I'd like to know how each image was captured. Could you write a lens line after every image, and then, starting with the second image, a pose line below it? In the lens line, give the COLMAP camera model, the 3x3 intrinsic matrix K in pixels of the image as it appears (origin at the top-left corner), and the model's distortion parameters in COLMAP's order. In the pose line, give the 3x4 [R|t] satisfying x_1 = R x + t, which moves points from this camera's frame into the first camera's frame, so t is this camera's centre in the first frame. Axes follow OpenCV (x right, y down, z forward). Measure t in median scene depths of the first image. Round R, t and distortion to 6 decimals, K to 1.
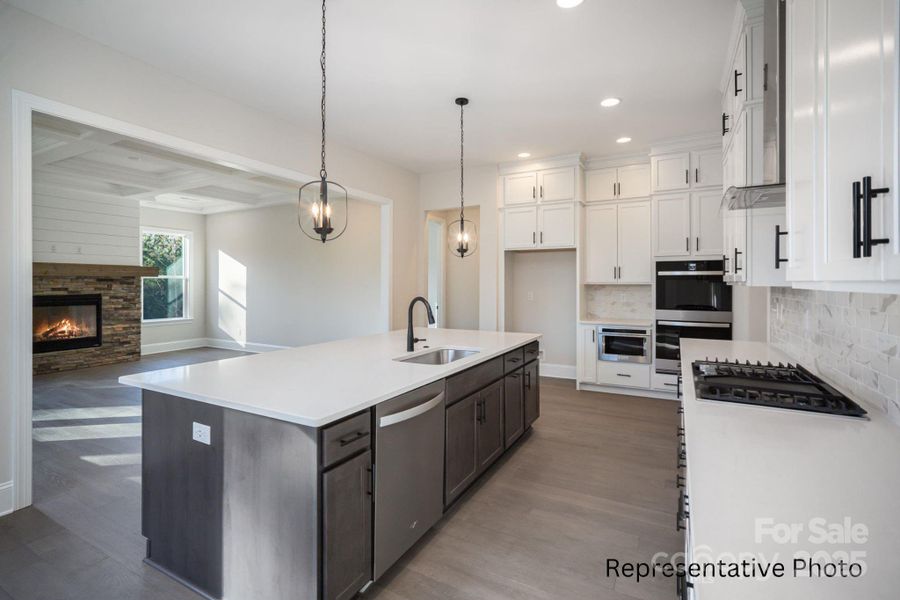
lens RADIAL K [[413.6, 0, 450.5], [0, 413.6, 285.3], [0, 0, 1]] dist [-0.004017, 0.004269]
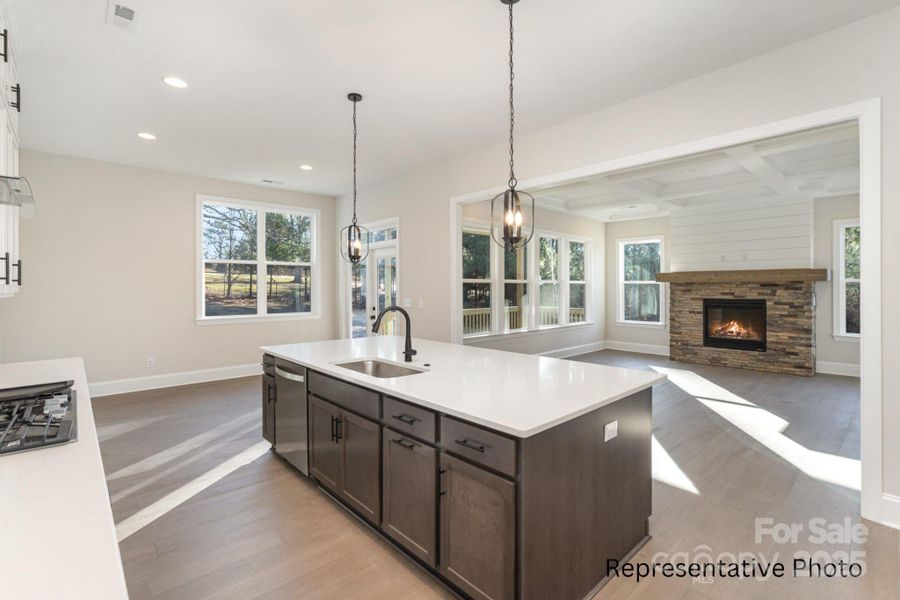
lens RADIAL K [[413.6, 0, 442.6], [0, 413.6, 284.3], [0, 0, 1]] dist [-0.004017, 0.004269]
pose [[-0.319566, -0.003917, -0.947556, 0.465557], [-0.003853, 0.999989, -0.002834, -0.012451], [0.947556, 0.002745, -0.319577, 0.792054]]
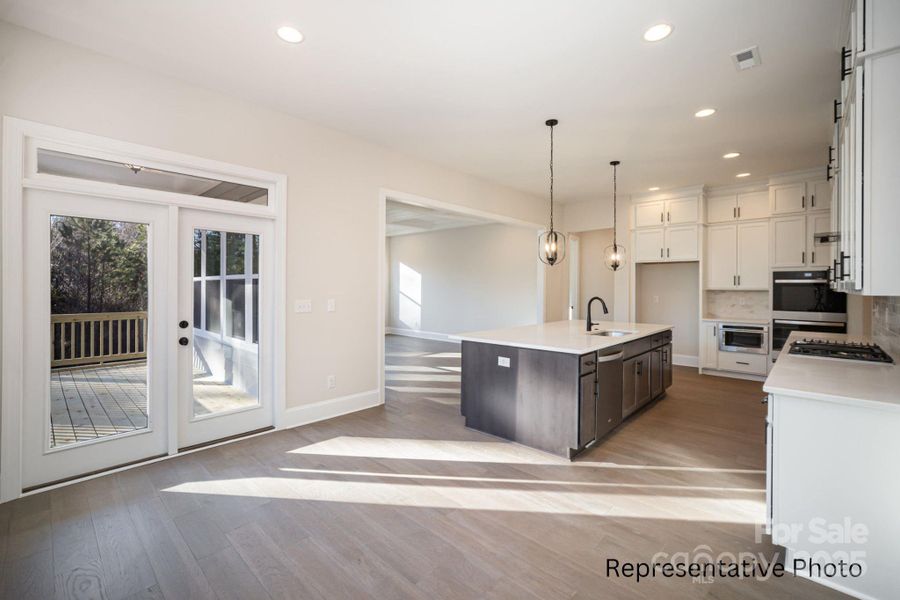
lens RADIAL K [[413.6, 0, 435.3], [0, 413.6, 288.0], [0, 0, 1]] dist [-0.004017, 0.004269]
pose [[0.970167, 0.005821, -0.242367, -0.164740], [-0.006484, 0.999977, -0.001937, 0.000240], [0.242350, 0.003451, 0.970183, -0.400562]]
